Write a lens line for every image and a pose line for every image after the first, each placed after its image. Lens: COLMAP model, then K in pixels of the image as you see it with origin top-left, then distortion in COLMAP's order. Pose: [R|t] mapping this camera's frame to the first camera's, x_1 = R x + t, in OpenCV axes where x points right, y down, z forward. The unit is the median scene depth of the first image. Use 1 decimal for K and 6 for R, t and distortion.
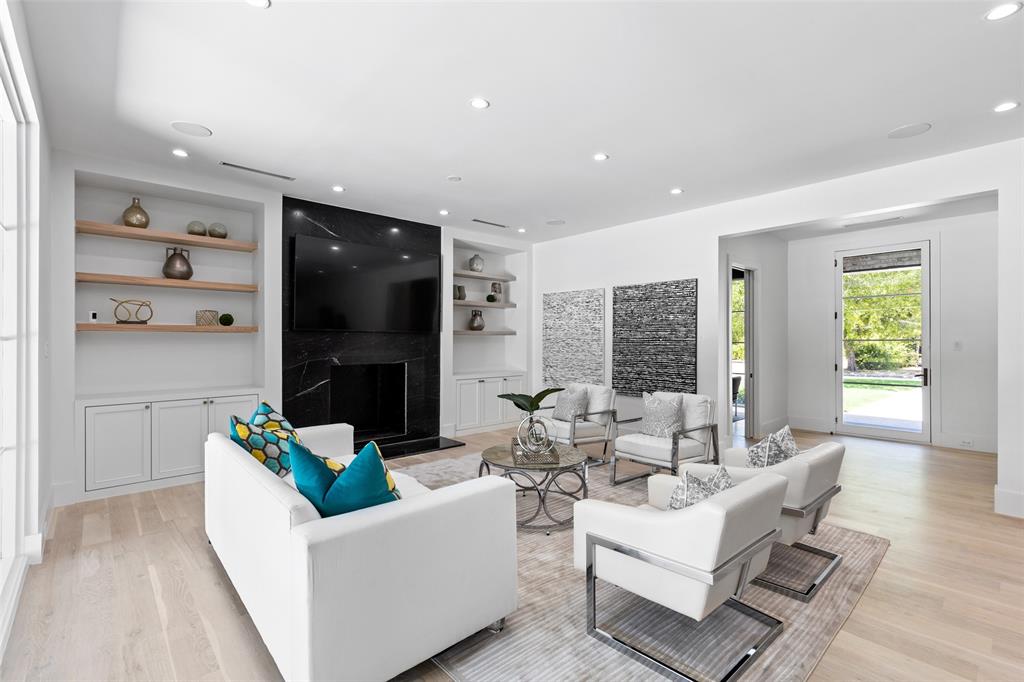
lens RADIAL K [[461.4, 0, 503.3], [0, 461.4, 341.5], [0, 0, 1]] dist [0.002422, -0.001728]
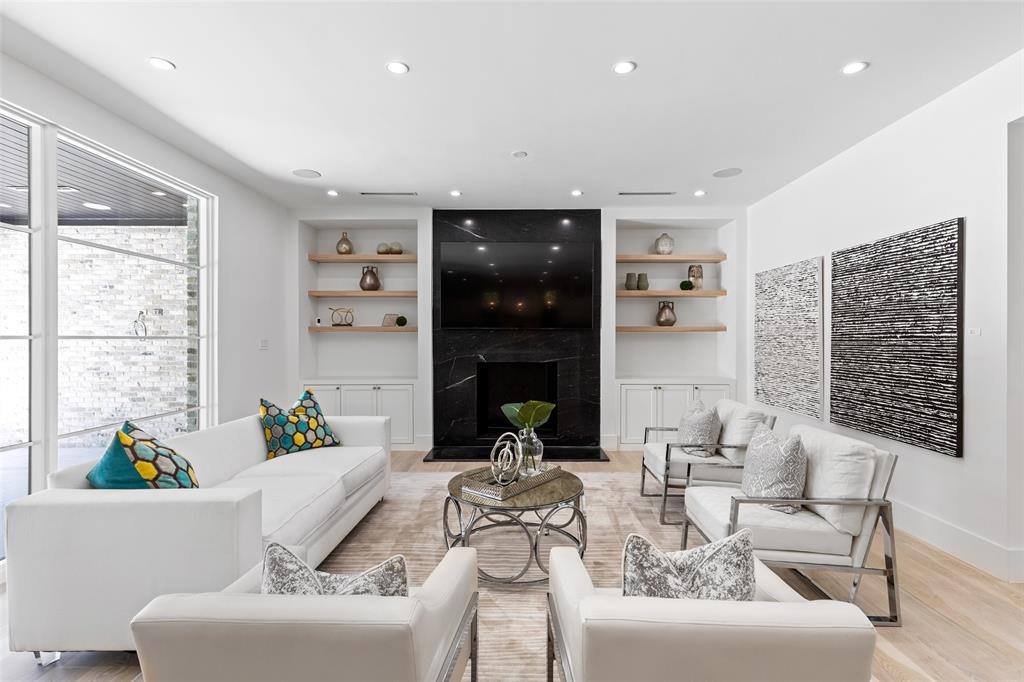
lens RADIAL K [[461.4, 0, 512.5], [0, 461.4, 340.3], [0, 0, 1]] dist [0.002422, -0.001728]
pose [[0.739929, 0.001509, -0.672684, 0.363440], [-0.000990, 0.999999, 0.001153, 0.001005], [0.672685, -0.000187, 0.739929, 0.257150]]
